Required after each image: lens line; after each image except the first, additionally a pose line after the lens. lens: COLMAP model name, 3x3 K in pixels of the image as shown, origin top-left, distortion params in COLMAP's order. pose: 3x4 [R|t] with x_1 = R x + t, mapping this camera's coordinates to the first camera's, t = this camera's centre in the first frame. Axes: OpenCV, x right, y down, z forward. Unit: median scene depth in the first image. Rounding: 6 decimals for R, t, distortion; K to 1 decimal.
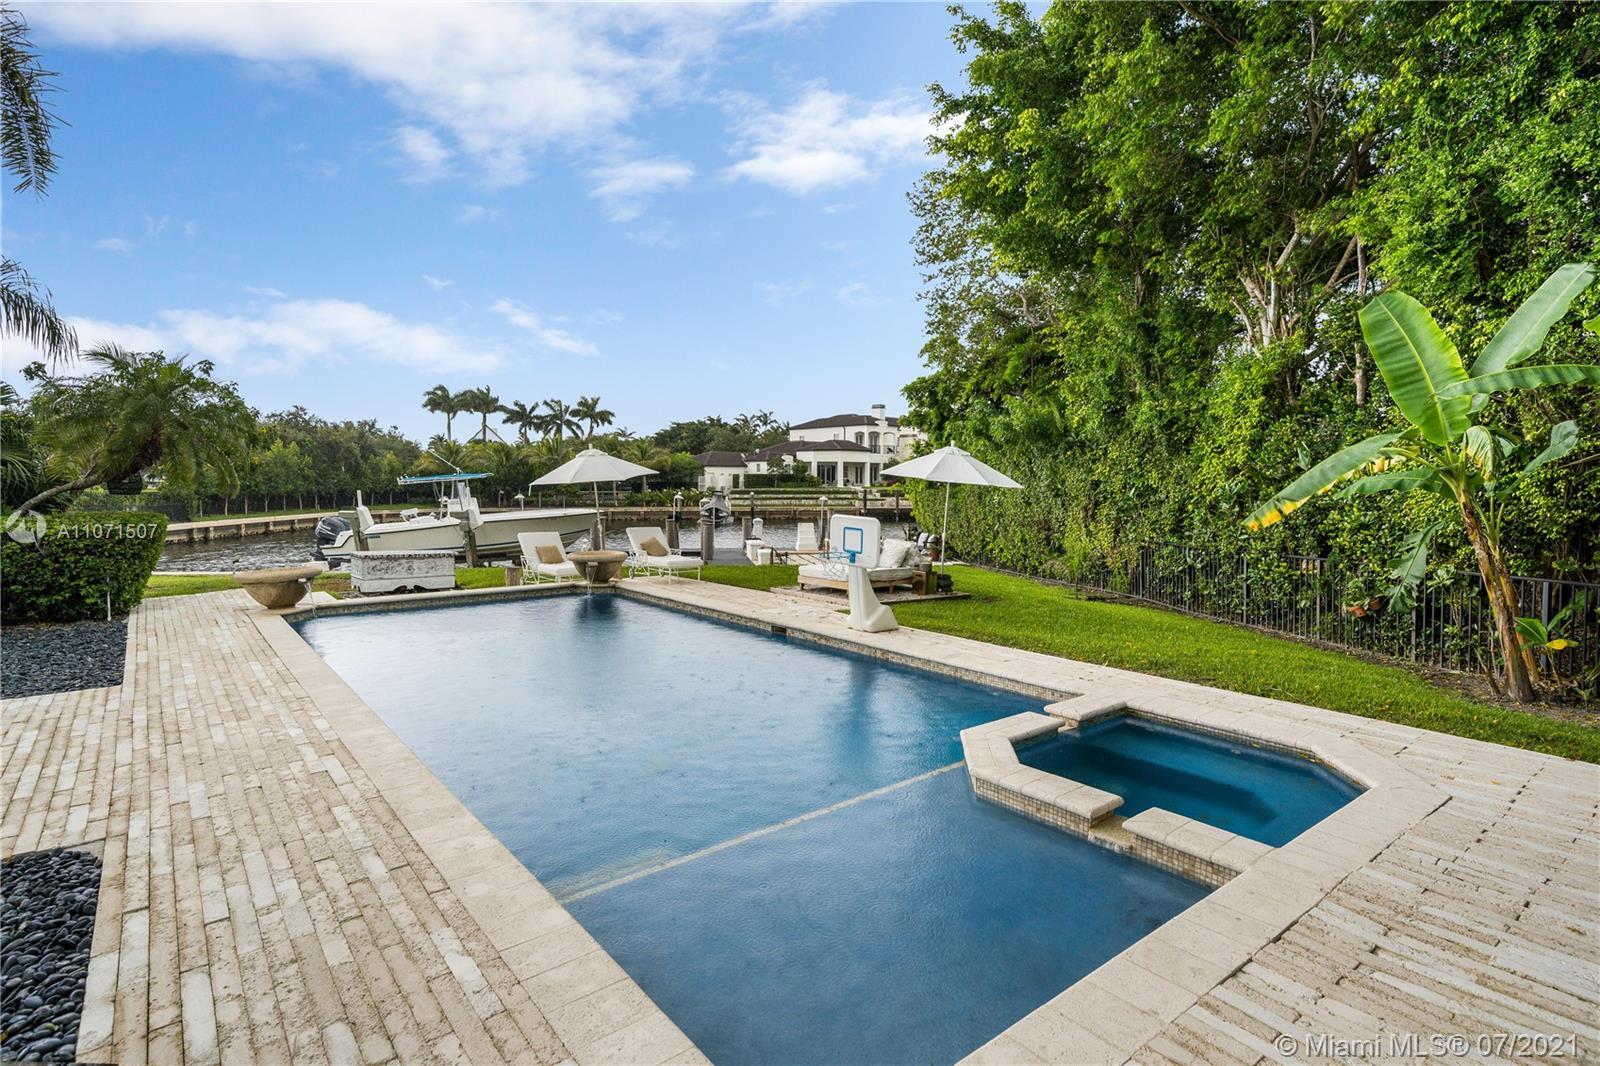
lens RADIAL K [[803.0, 0, 803.5], [0, 803.0, 538.2], [0, 0, 1]] dist [0.001833, -0.000086]
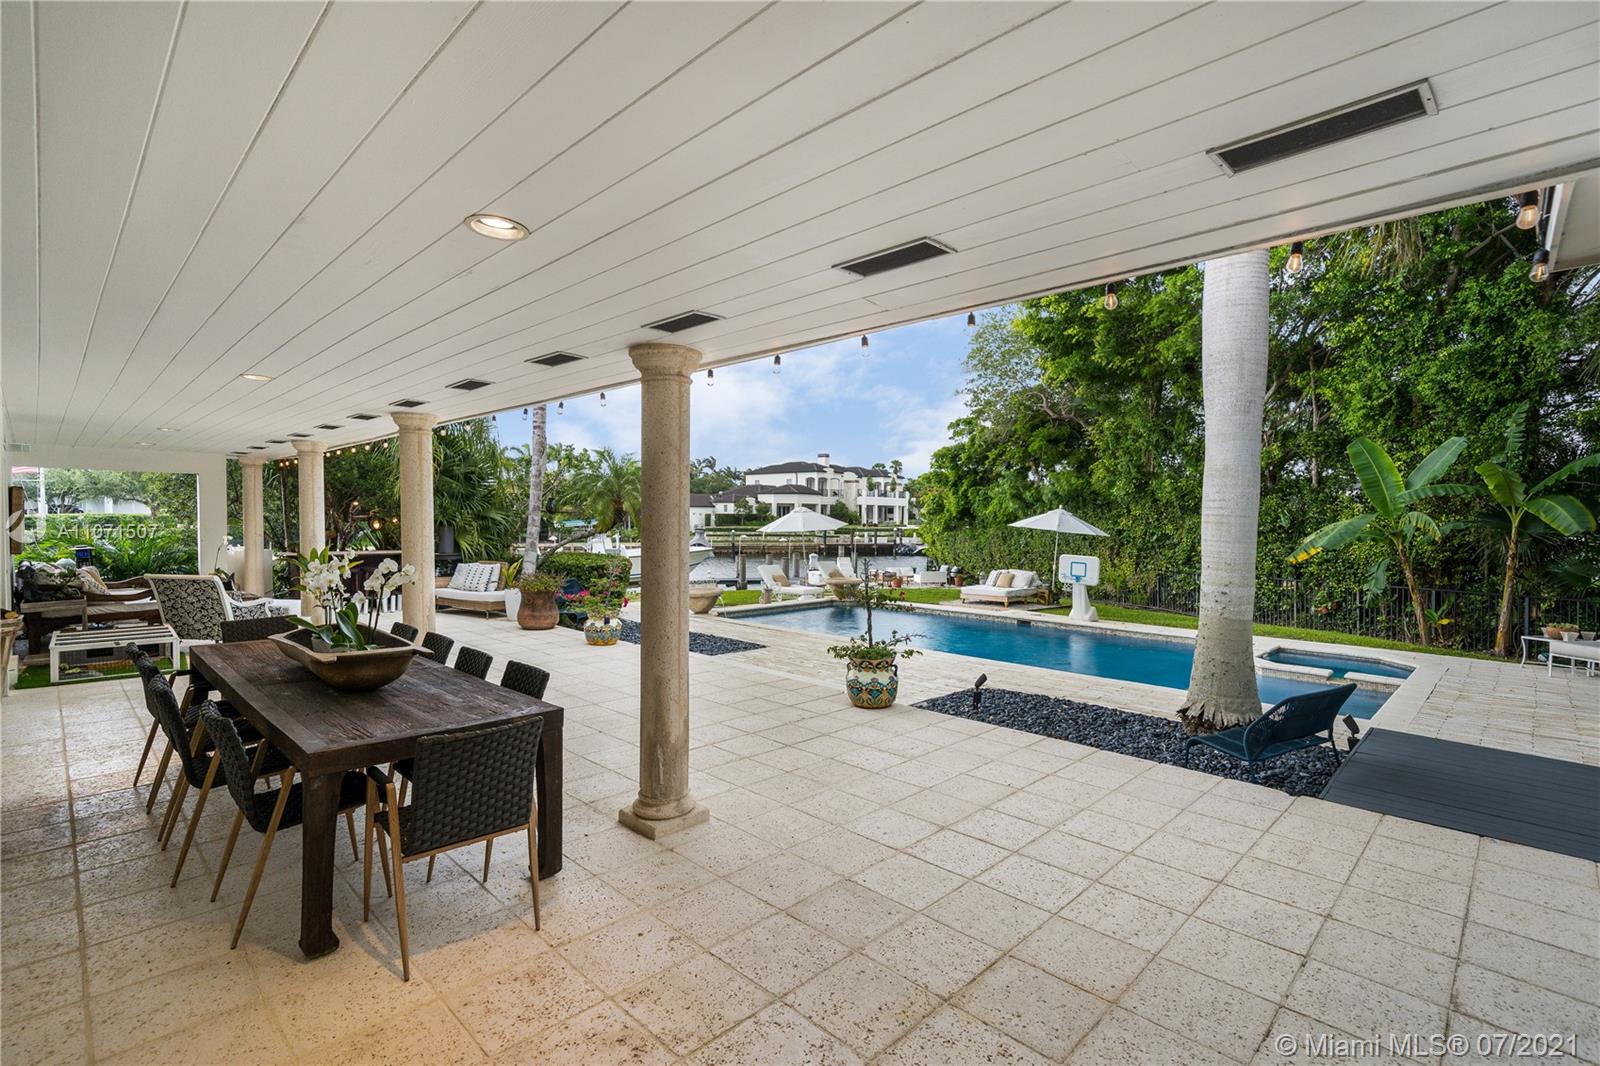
lens RADIAL K [[754.6, 0, 797.6], [0, 754.6, 543.3], [0, 0, 1]] dist [0.003762, 0.000249]
pose [[0.990833, 0.000981, 0.135092, -0.268640], [0.003831, 0.999367, -0.035359, 0.000261], [-0.135041, 0.035553, 0.990202, -0.189824]]
